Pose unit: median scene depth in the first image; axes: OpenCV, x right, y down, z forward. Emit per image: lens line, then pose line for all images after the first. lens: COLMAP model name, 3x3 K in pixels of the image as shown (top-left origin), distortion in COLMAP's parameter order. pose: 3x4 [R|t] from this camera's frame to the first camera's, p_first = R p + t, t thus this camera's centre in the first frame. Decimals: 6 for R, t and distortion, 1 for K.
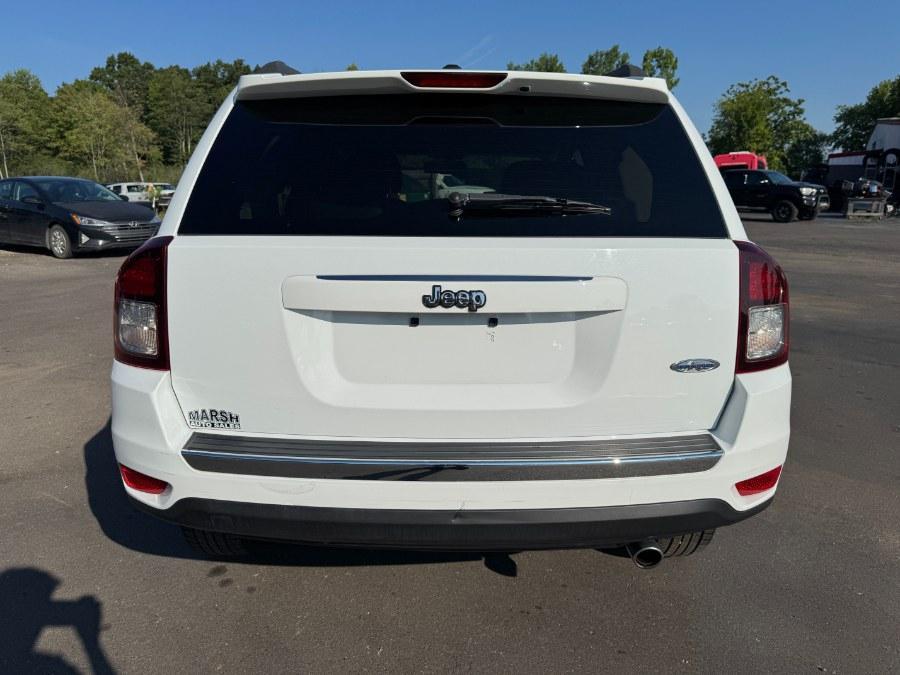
lens RADIAL K [[648.8, 0, 402.4], [0, 648.8, 350.4], [0, 0, 1]] dist [0.027888, -0.032916]
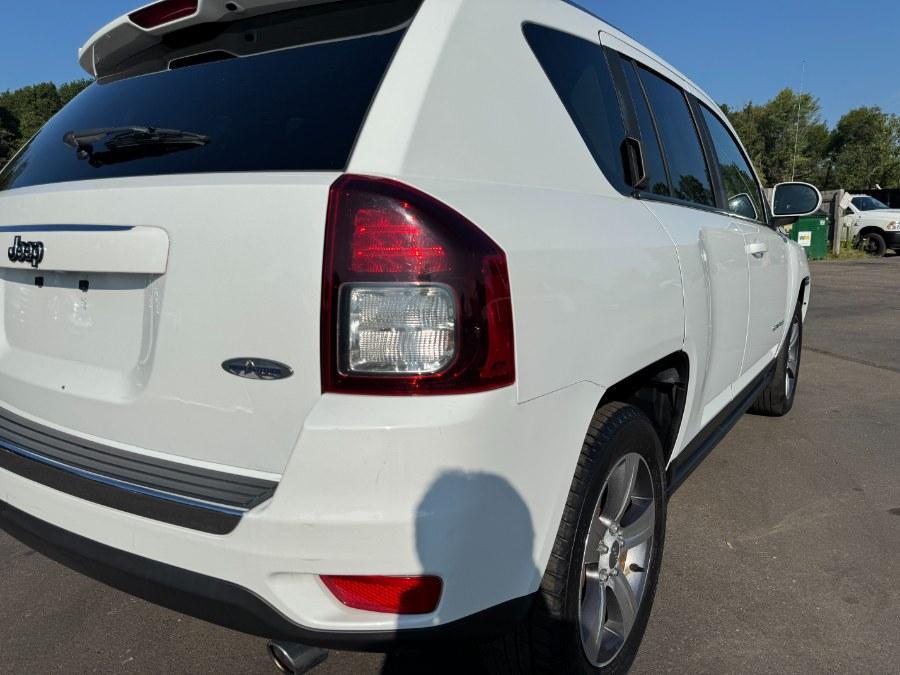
lens RADIAL K [[648.8, 0, 452.6], [0, 648.8, 336.5], [0, 0, 1]] dist [0.027888, -0.032916]
pose [[0.807637, 0.080420, -0.584170, 0.122064], [-0.130410, 0.990486, -0.043941, -0.000560], [0.575078, 0.111670, 0.810441, 0.075256]]
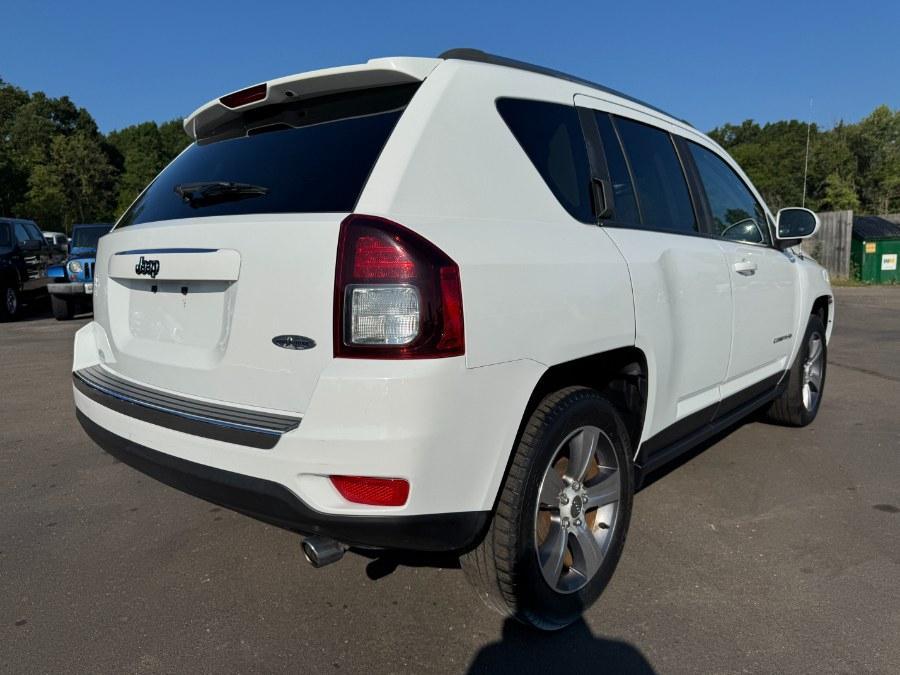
lens RADIAL K [[648.8, 0, 453.9], [0, 648.8, 335.9], [0, 0, 1]] dist [0.027888, -0.032916]
pose [[0.737617, 0.064418, -0.672139, 0.158525], [-0.147360, 0.986802, -0.067140, 0.005443], [0.658943, 0.148570, 0.737375, 0.057516]]
